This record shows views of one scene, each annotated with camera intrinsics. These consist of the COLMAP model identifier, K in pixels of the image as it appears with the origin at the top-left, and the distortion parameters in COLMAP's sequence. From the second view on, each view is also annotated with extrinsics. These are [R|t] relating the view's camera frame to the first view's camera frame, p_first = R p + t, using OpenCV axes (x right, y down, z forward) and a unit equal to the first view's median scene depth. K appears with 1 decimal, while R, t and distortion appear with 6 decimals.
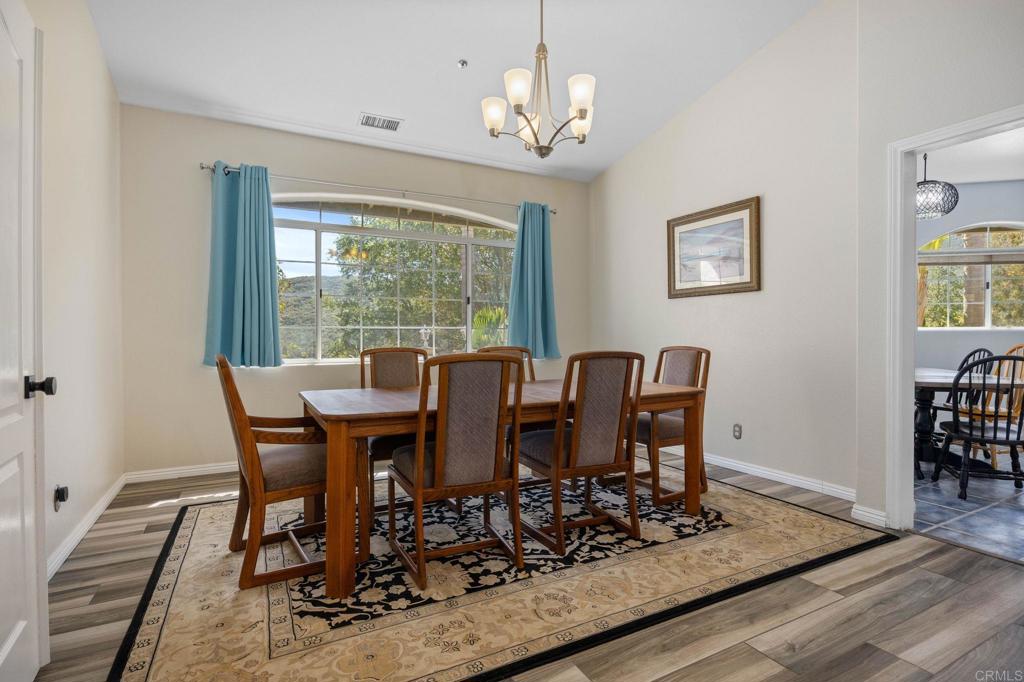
lens RADIAL K [[500.6, 0, 509.9], [0, 500.6, 341.0], [0, 0, 1]] dist [-0.003837, -0.000499]
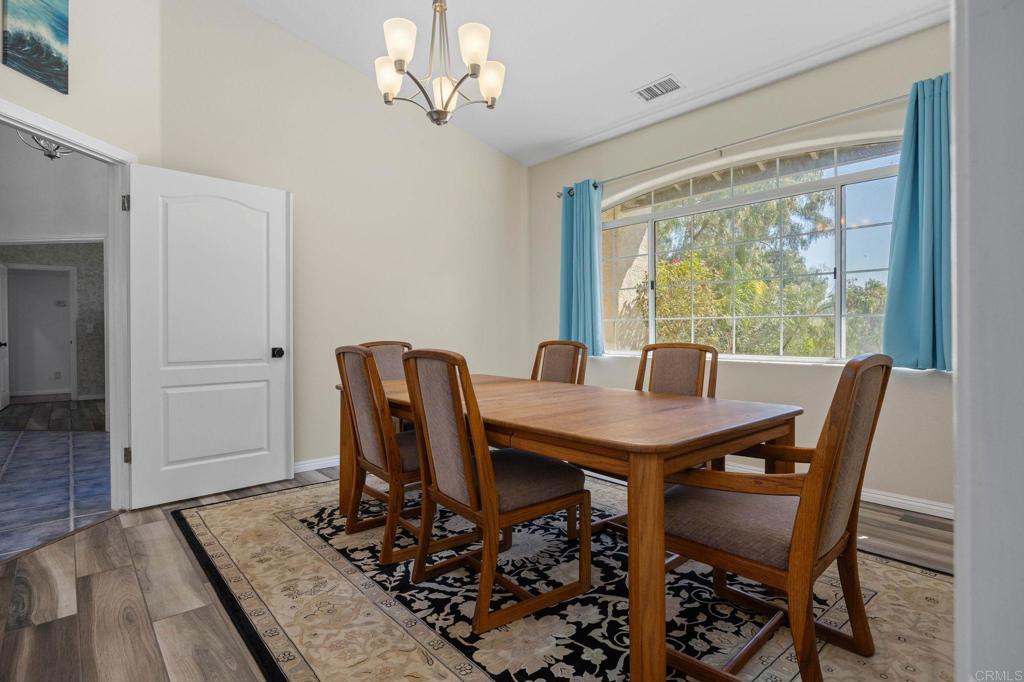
lens RADIAL K [[500.6, 0, 509.1], [0, 500.6, 334.7], [0, 0, 1]] dist [-0.003837, -0.000499]
pose [[0.242540, 0.008889, -0.970101, 0.975835], [-0.002941, 0.999960, 0.008427, -0.009021], [0.970137, 0.000809, 0.242556, 0.942623]]
